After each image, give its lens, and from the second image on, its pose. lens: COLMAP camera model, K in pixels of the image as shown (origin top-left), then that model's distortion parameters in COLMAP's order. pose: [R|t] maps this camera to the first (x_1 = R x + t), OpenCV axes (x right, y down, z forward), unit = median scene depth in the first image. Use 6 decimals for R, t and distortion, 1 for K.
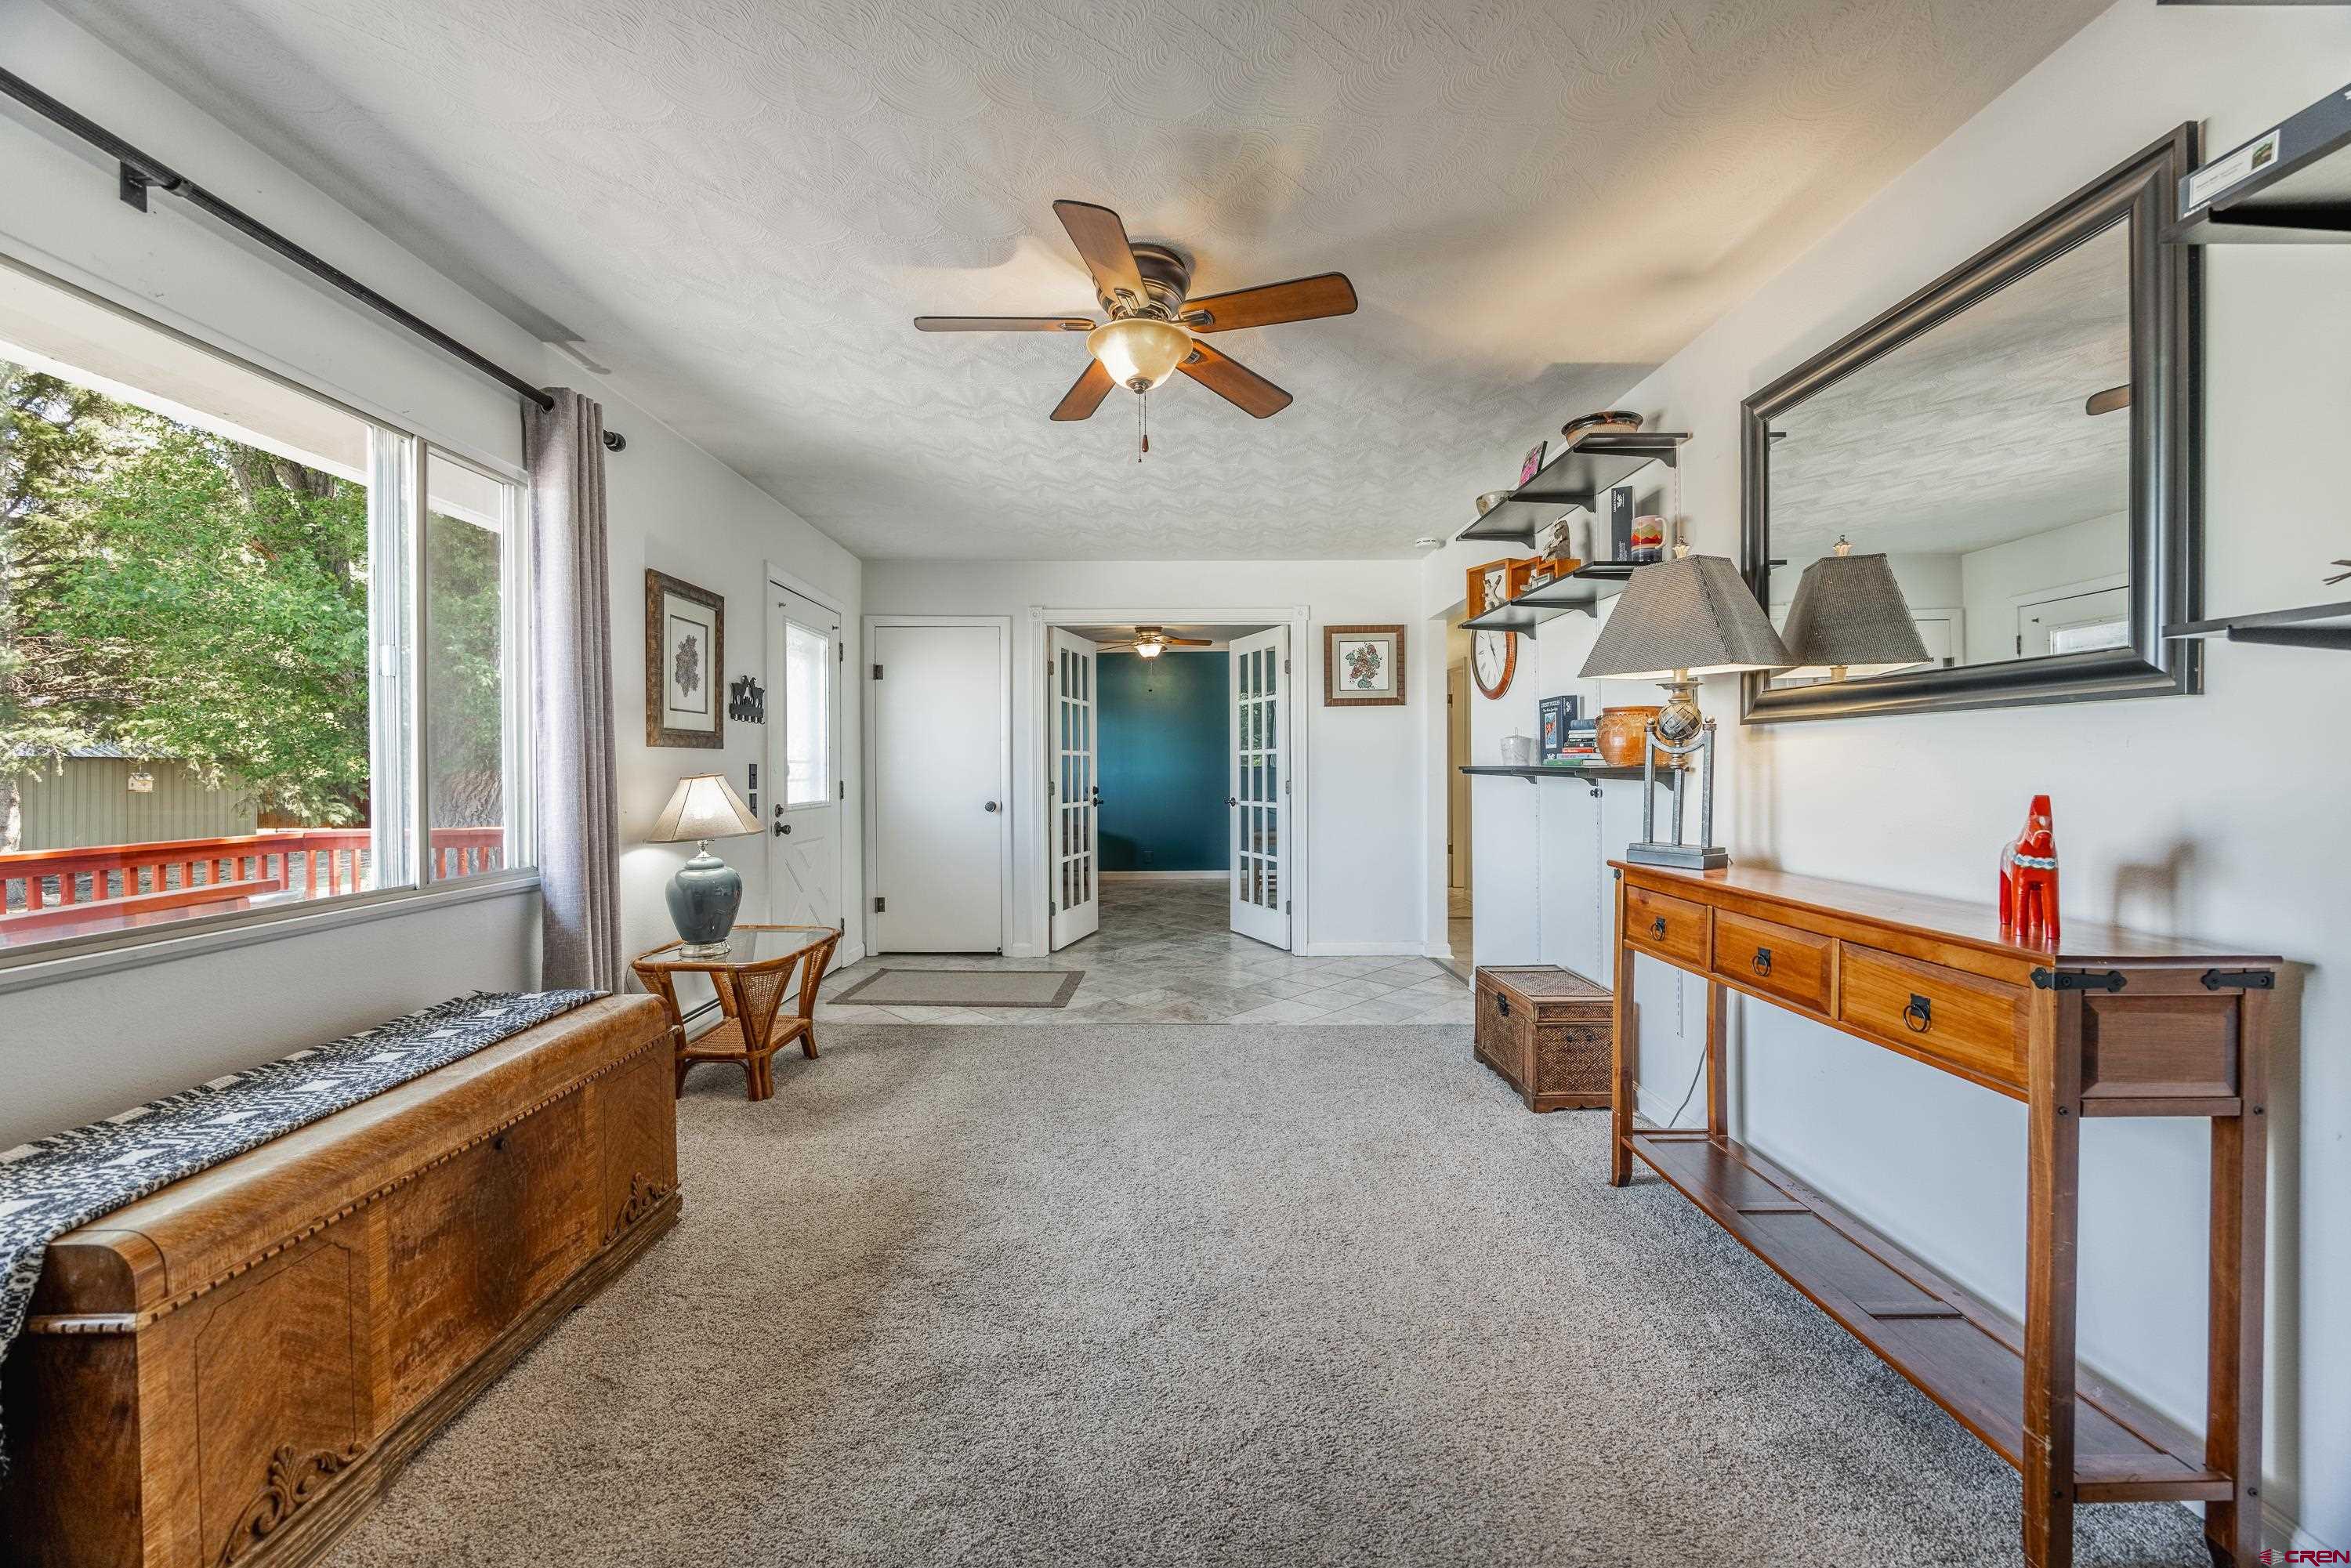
lens RADIAL K [[897.1, 0, 1175.3], [0, 897.1, 774.5], [0, 0, 1]] dist [-0.000396, -0.000233]
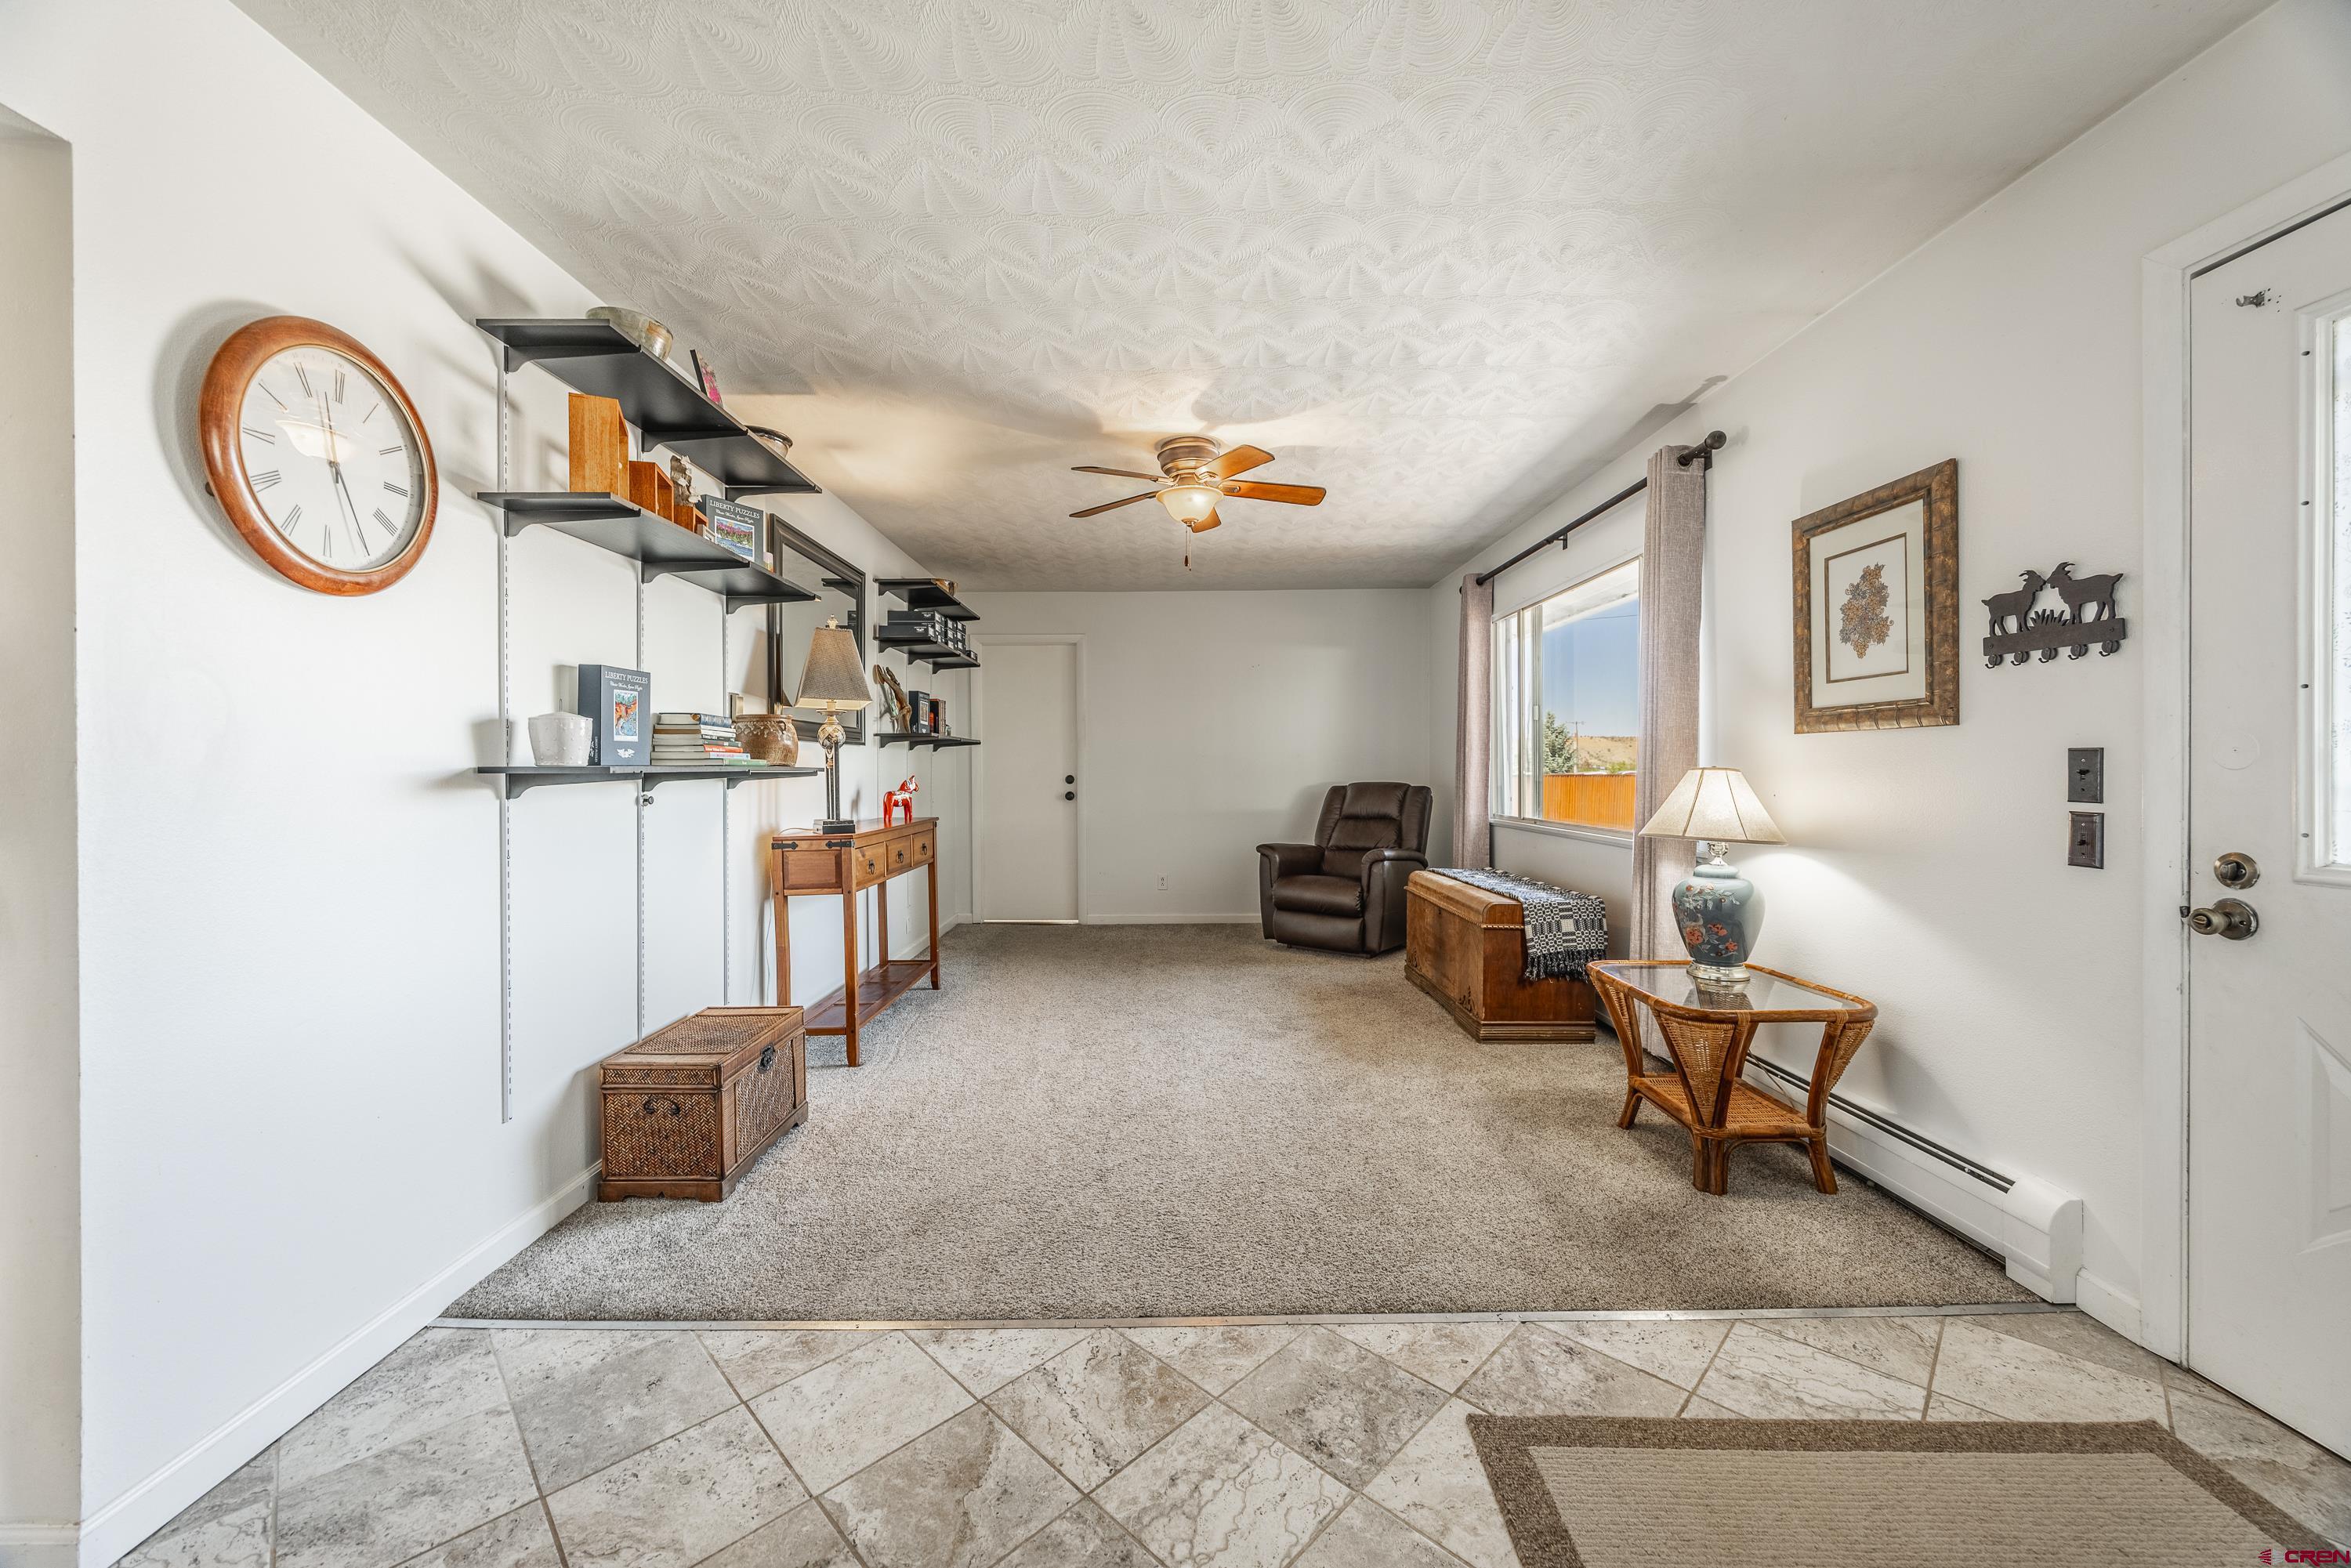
lens RADIAL K [[897.1, 0, 1172.1], [0, 897.1, 772.7], [0, 0, 1]] dist [-0.000396, -0.000233]
pose [[-0.999961, 0.001698, 0.008654, -0.012770], [0.001838, 0.999866, 0.016244, -0.008785], [-0.008625, 0.016259, -0.999831, 1.665606]]
